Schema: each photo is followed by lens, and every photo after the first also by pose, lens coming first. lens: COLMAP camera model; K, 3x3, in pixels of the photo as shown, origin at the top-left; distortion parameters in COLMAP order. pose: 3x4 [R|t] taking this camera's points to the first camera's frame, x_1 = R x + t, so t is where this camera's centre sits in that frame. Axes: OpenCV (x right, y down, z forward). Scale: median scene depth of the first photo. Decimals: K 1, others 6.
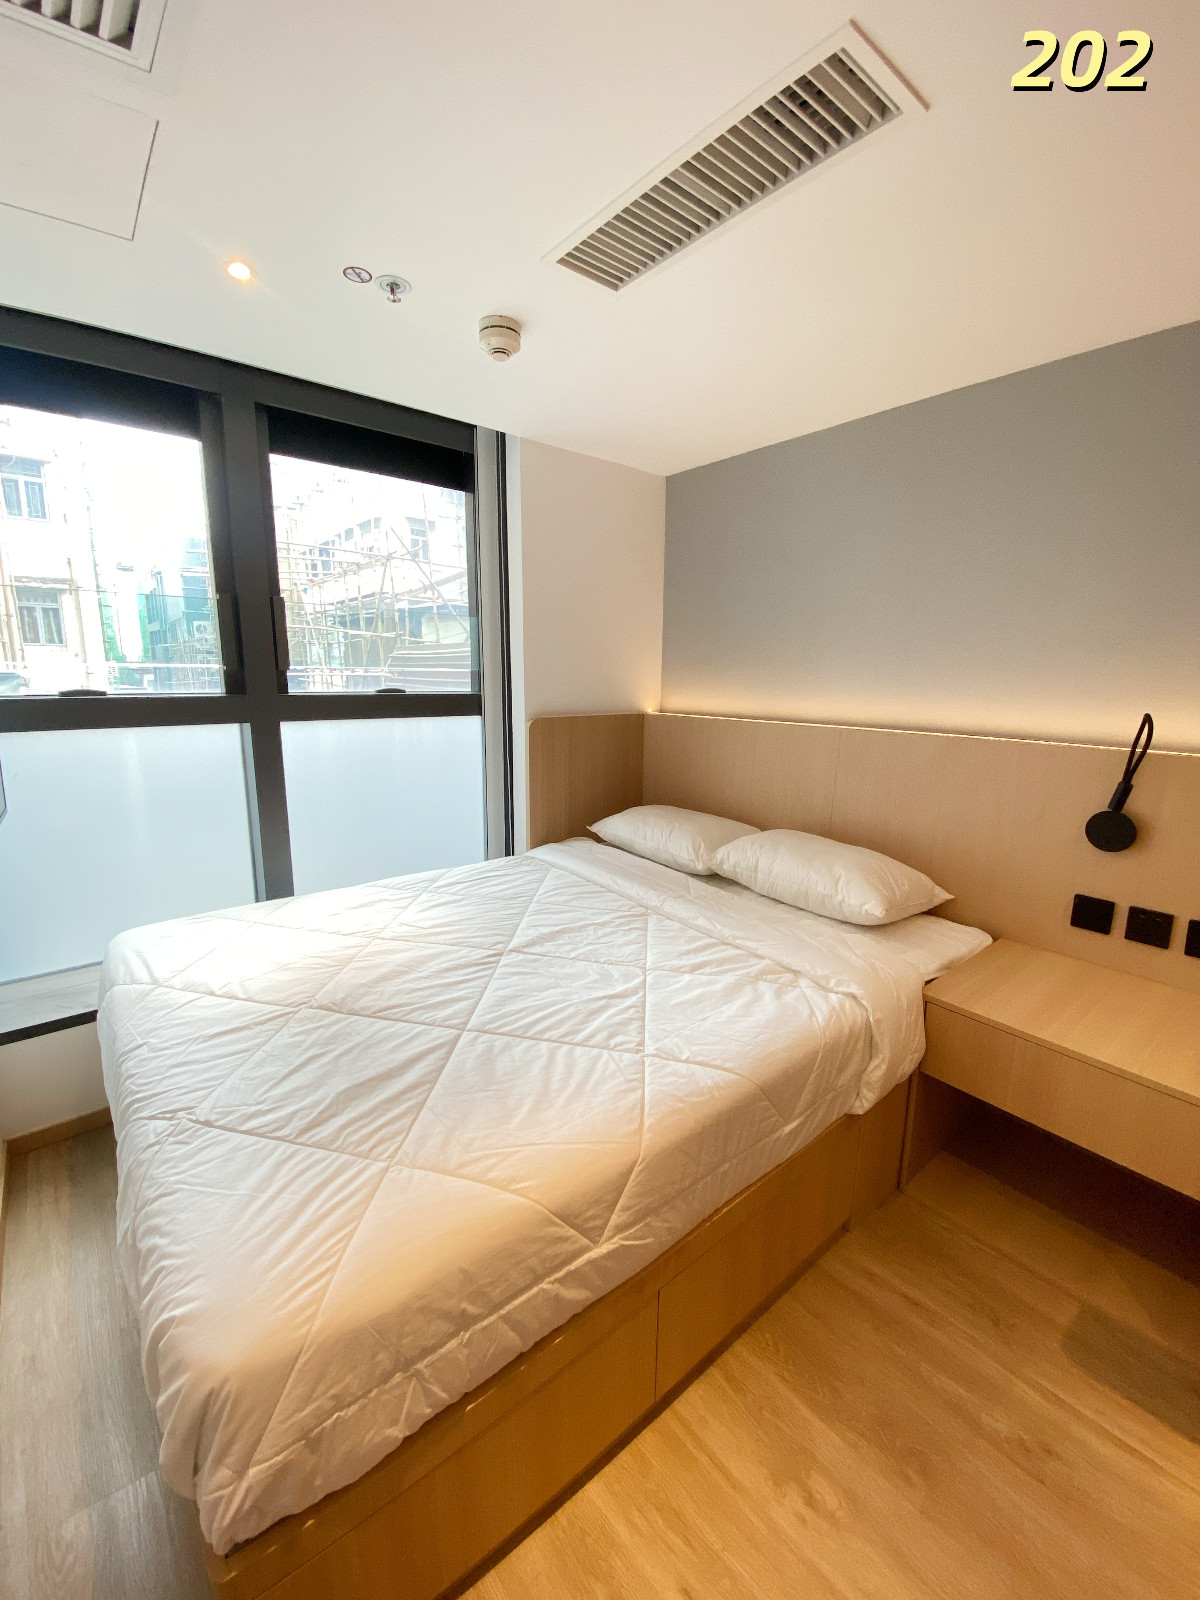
lens RADIAL K [[646.6, 0, 599.7], [0, 646.6, 803.2], [0, 0, 1]] dist [0.016314, -0.015546]
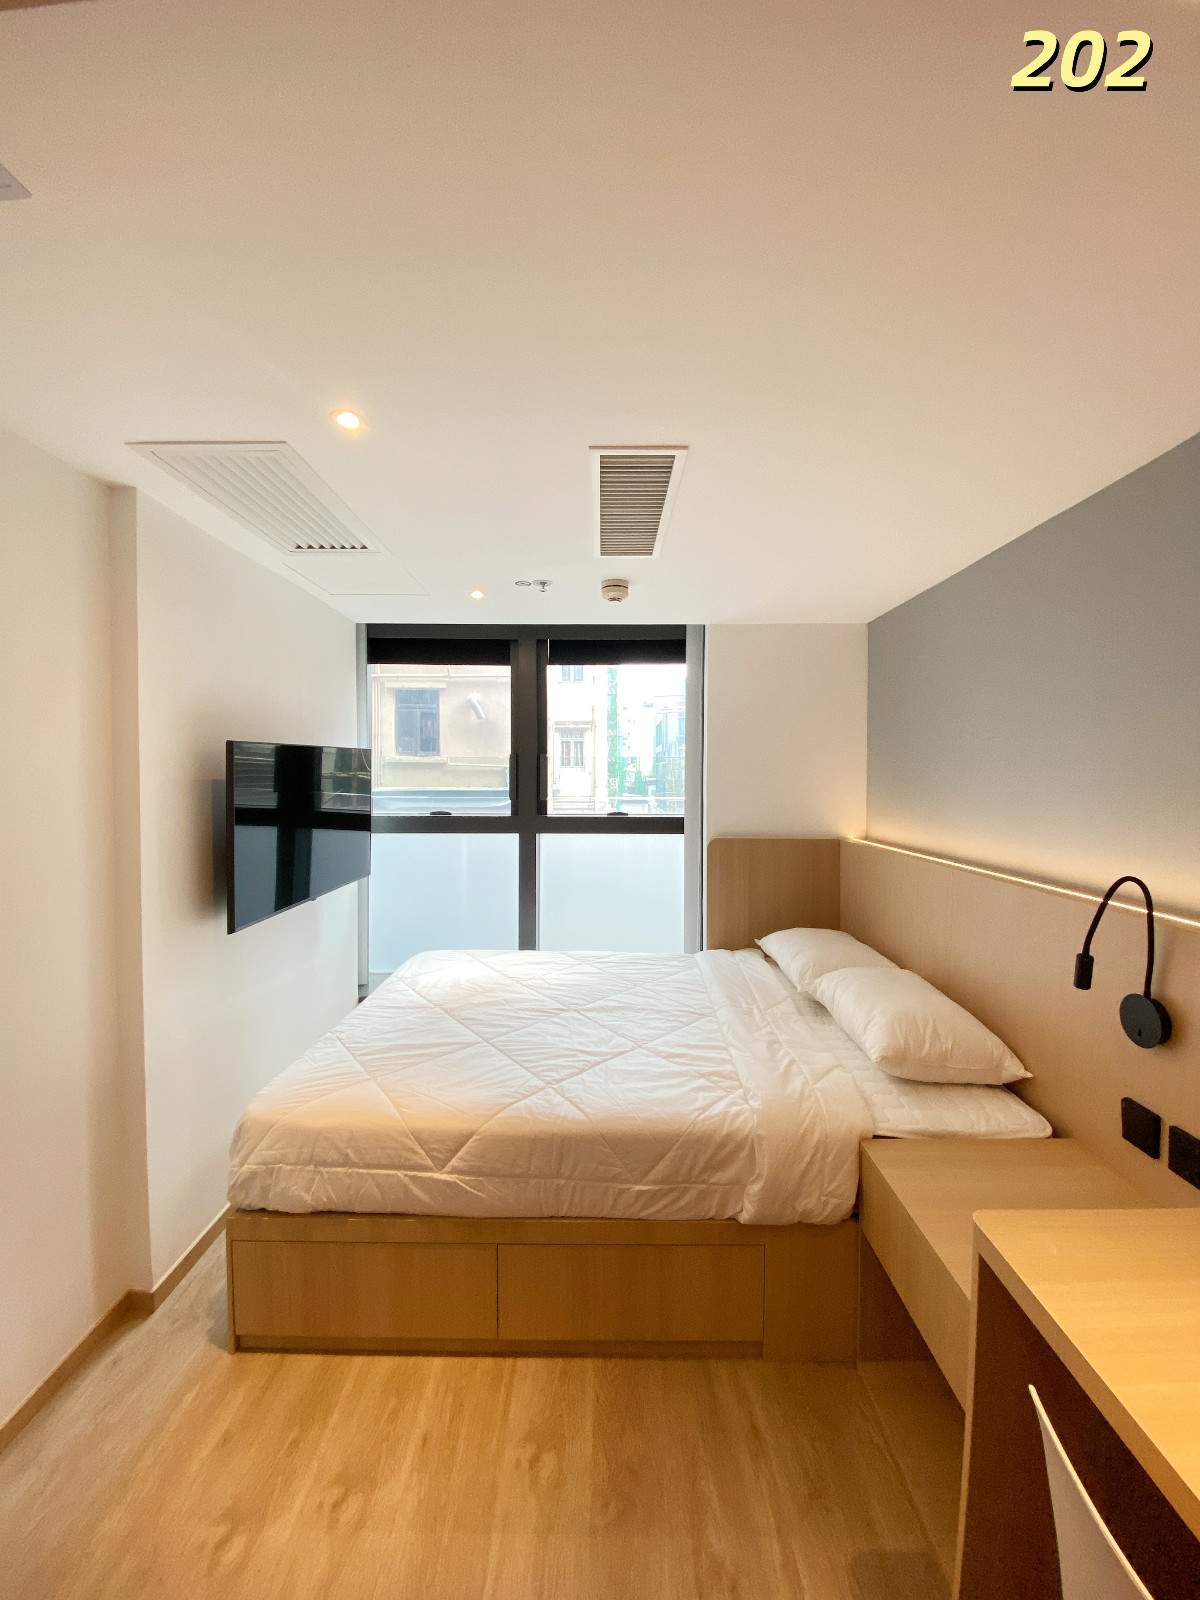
lens RADIAL K [[646.6, 0, 602.9], [0, 646.6, 804.5], [0, 0, 1]] dist [0.016314, -0.015546]
pose [[0.768977, 0.017090, -0.639047, 0.790609], [-0.121282, 0.985388, -0.119589, -0.043778], [0.627666, 0.169467, 0.759814, -0.073552]]
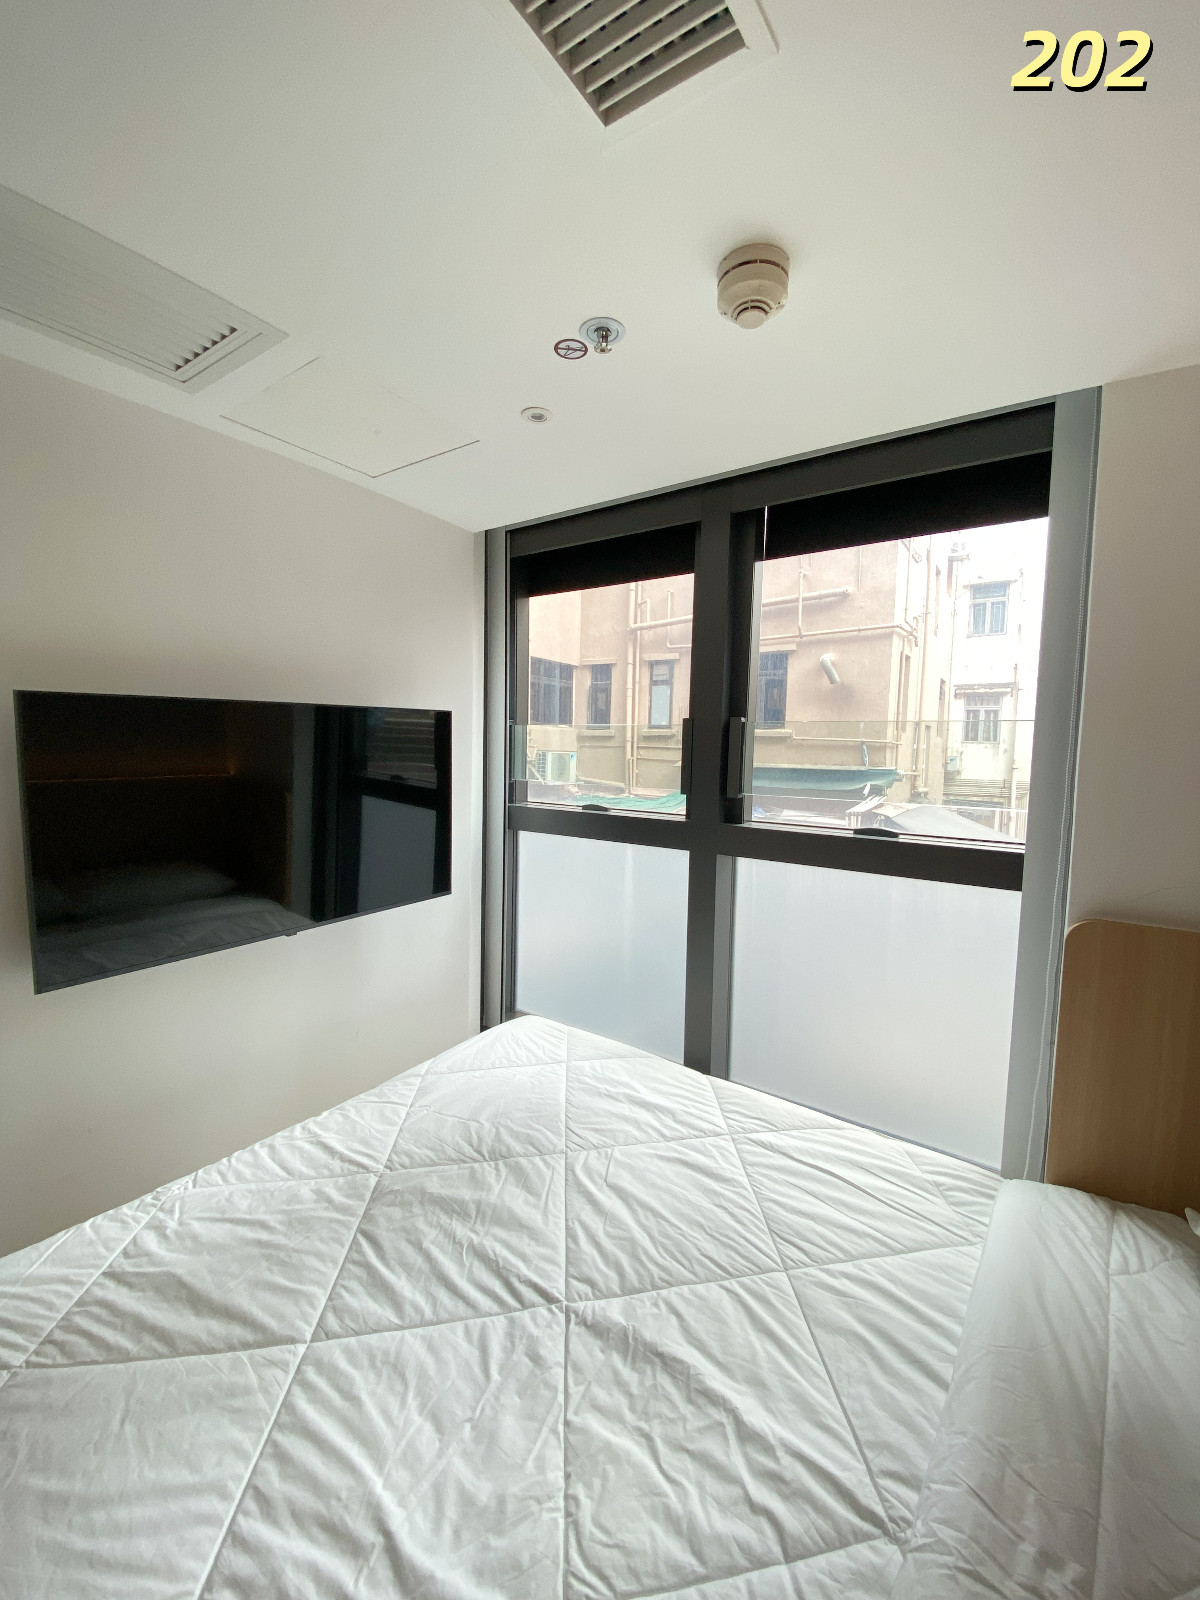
lens RADIAL K [[646.6, 0, 599.4], [0, 646.6, 798.5], [0, 0, 1]] dist [0.016314, -0.015546]
pose [[0.269569, 0.068262, -0.960559, 0.412955], [-0.205980, 0.978486, 0.011730, -0.242431], [0.940694, 0.194694, 0.277830, 0.796072]]
